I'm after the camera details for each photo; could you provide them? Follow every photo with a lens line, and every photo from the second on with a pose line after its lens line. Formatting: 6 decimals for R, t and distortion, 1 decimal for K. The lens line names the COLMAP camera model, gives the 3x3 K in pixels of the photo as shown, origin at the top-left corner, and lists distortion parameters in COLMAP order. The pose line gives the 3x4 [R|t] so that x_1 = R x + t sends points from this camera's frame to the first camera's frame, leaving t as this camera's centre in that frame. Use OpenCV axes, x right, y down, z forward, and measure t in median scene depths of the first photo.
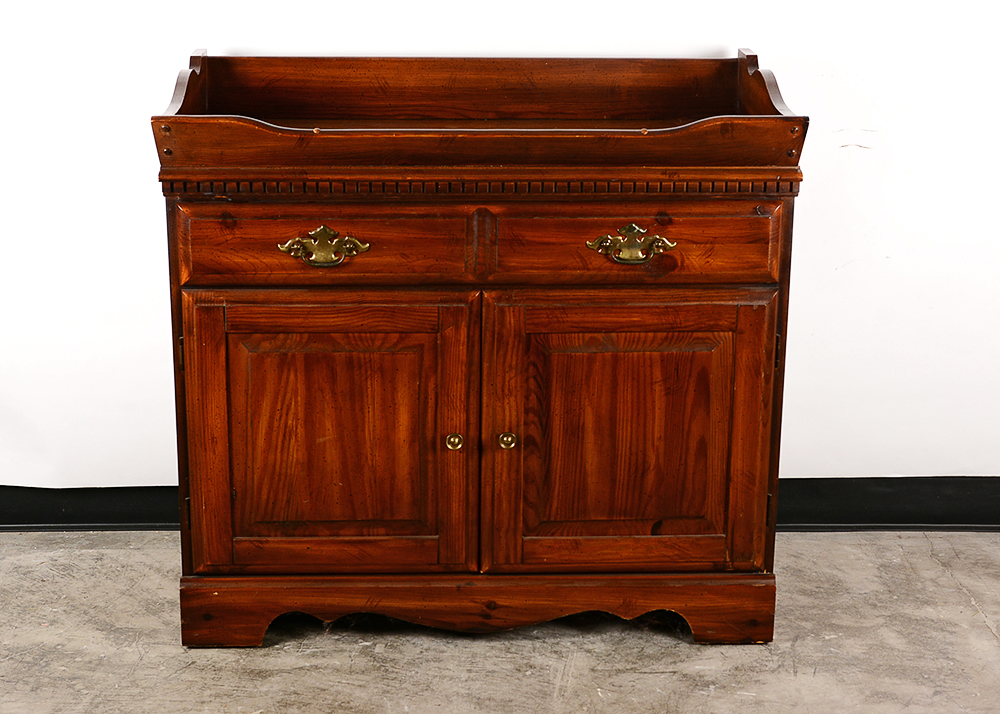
lens RADIAL K [[1734.3, 0, 468.6], [0, 1734.3, 342.6], [0, 0, 1]] dist [-0.003952, 0.000000]
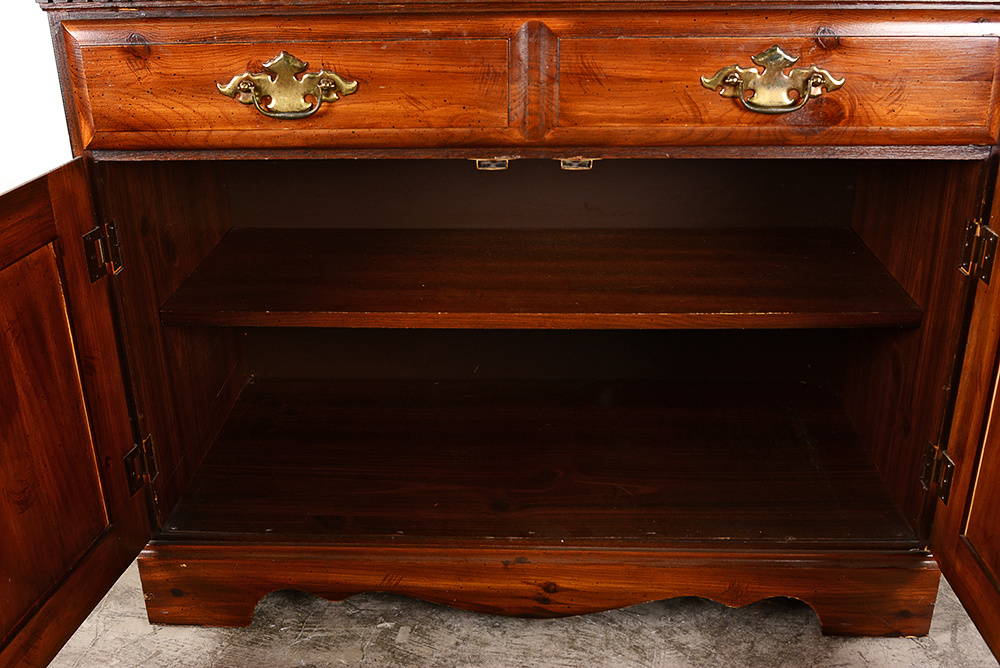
lens RADIAL K [[1019.0, 0, 499.5], [0, 1019.0, 326.9], [0, 0, 1]] dist [-0.048080, 0.000000]
pose [[0.997709, 0.009965, -0.066908, 0.020180], [-0.001644, 0.992371, 0.123277, -0.013127], [0.067626, -0.122884, 0.990114, 0.605302]]
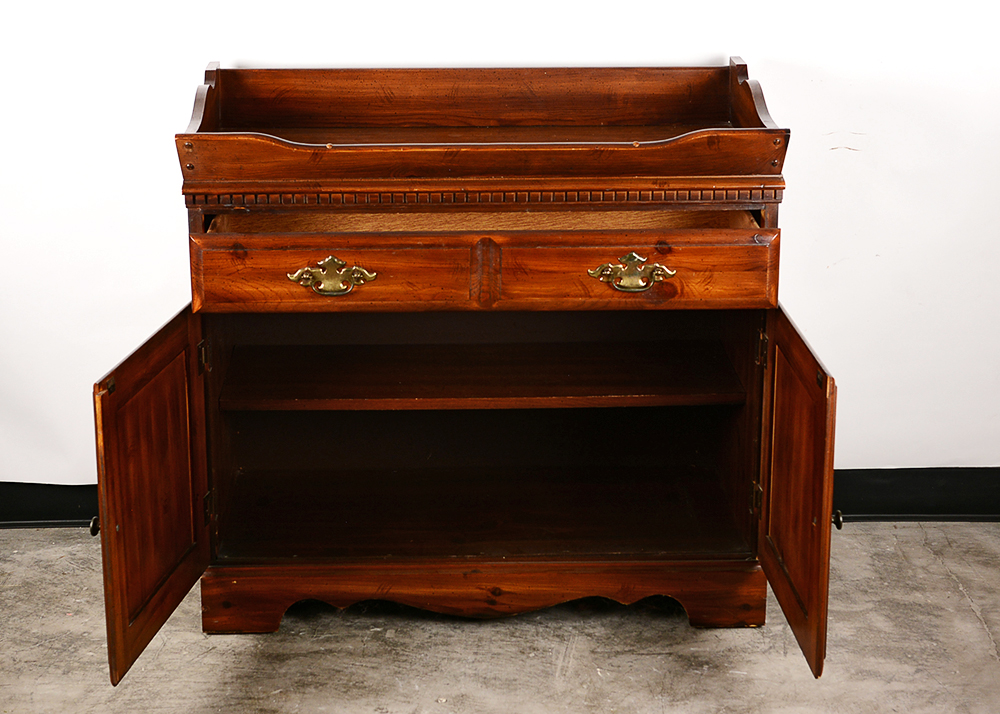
lens RADIAL K [[1990.0, 0, 454.3], [0, 1990.0, 319.3], [0, 0, 1]] dist [0.010596, 0.000000]
pose [[0.999939, -0.007637, -0.007998, -0.001440], [0.007604, 0.999962, -0.004152, -0.009232], [0.008029, 0.004091, 0.999959, -0.216078]]
